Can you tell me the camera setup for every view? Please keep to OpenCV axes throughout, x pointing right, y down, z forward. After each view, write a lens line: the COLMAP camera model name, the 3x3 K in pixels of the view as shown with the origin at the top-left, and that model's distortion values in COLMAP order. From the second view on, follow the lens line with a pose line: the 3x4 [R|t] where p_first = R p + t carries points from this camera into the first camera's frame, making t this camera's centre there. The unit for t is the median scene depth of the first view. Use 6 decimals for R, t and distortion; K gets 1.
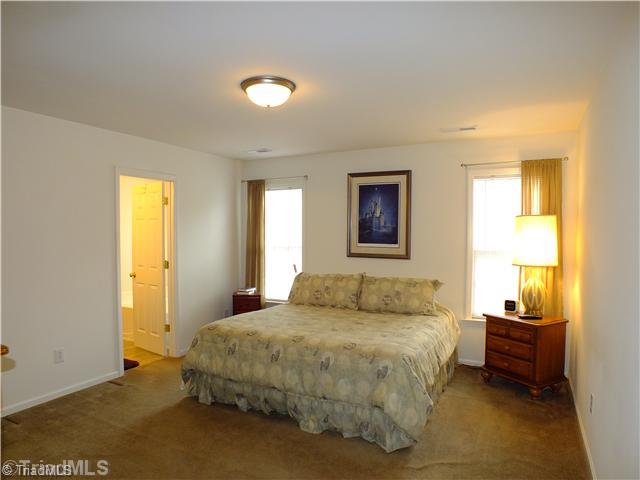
lens RADIAL K [[410.8, 0, 321.6], [0, 410.8, 250.6], [0, 0, 1]] dist [-0.040142, 0.000622]
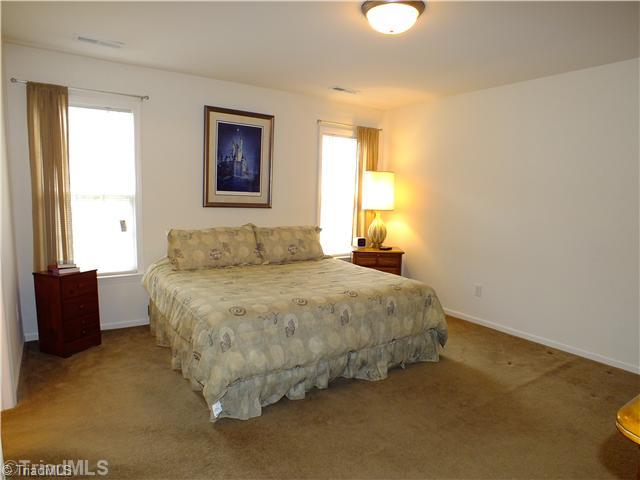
lens RADIAL K [[416.7, 0, 322.6], [0, 416.7, 242.4], [0, 0, 1]] dist [-0.042910, -0.000749]
pose [[0.473057, -0.095492, 0.875841, -0.601796], [0.006373, 0.994454, 0.104982, -0.000681], [-0.881009, -0.044081, 0.471042, 0.410800]]
